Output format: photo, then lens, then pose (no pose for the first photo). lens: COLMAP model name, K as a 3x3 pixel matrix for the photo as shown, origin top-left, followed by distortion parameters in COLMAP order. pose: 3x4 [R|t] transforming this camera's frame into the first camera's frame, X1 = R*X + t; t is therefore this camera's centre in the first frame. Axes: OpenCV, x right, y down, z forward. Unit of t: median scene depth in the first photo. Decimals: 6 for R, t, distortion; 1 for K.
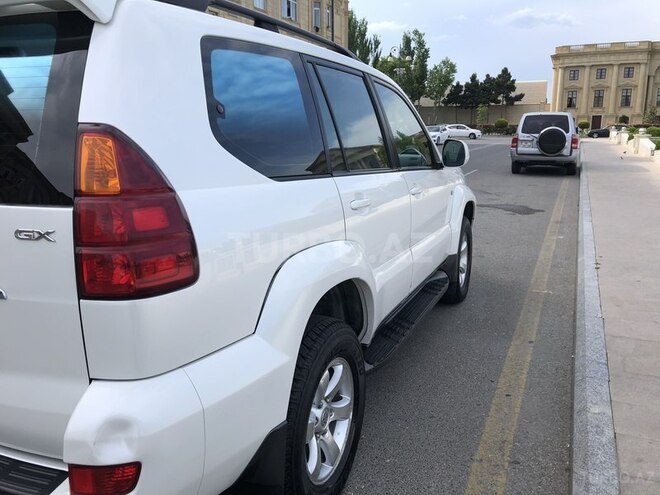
lens RADIAL K [[550.2, 0, 329.9], [0, 550.2, 237.0], [0, 0, 1]] dist [0.007927, 0.001013]
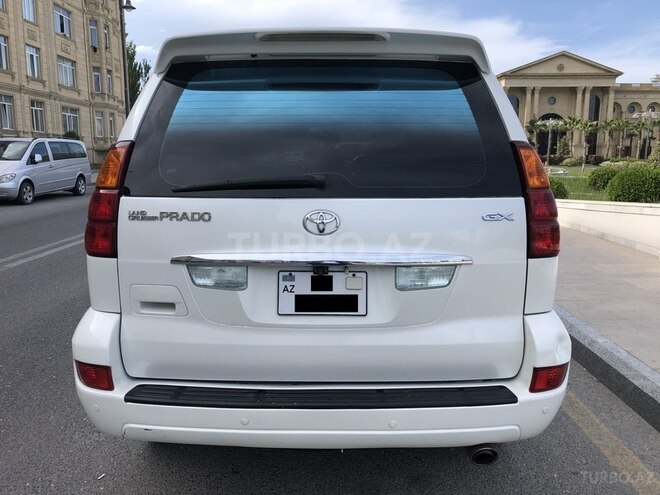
lens RADIAL K [[547.2, 0, 326.3], [0, 547.2, 249.6], [0, 0, 1]] dist [0.023008, -0.005082]
pose [[0.914433, -0.058946, 0.400422, -0.671317], [0.069361, 0.997525, -0.011551, 0.028629], [-0.398750, 0.038336, 0.916258, -0.066298]]
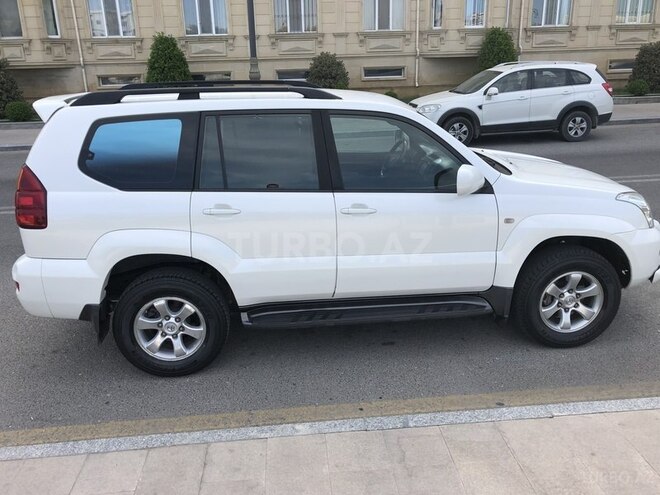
lens RADIAL K [[580.6, 0, 330.0], [0, 580.6, 247.5], [0, 0, 1]] dist [0.030779, -0.019061]
pose [[0.488041, 0.266674, -0.831084, 1.238245], [-0.149650, 0.963648, 0.221331, -0.291932], [0.859896, 0.016353, 0.510207, 0.356136]]
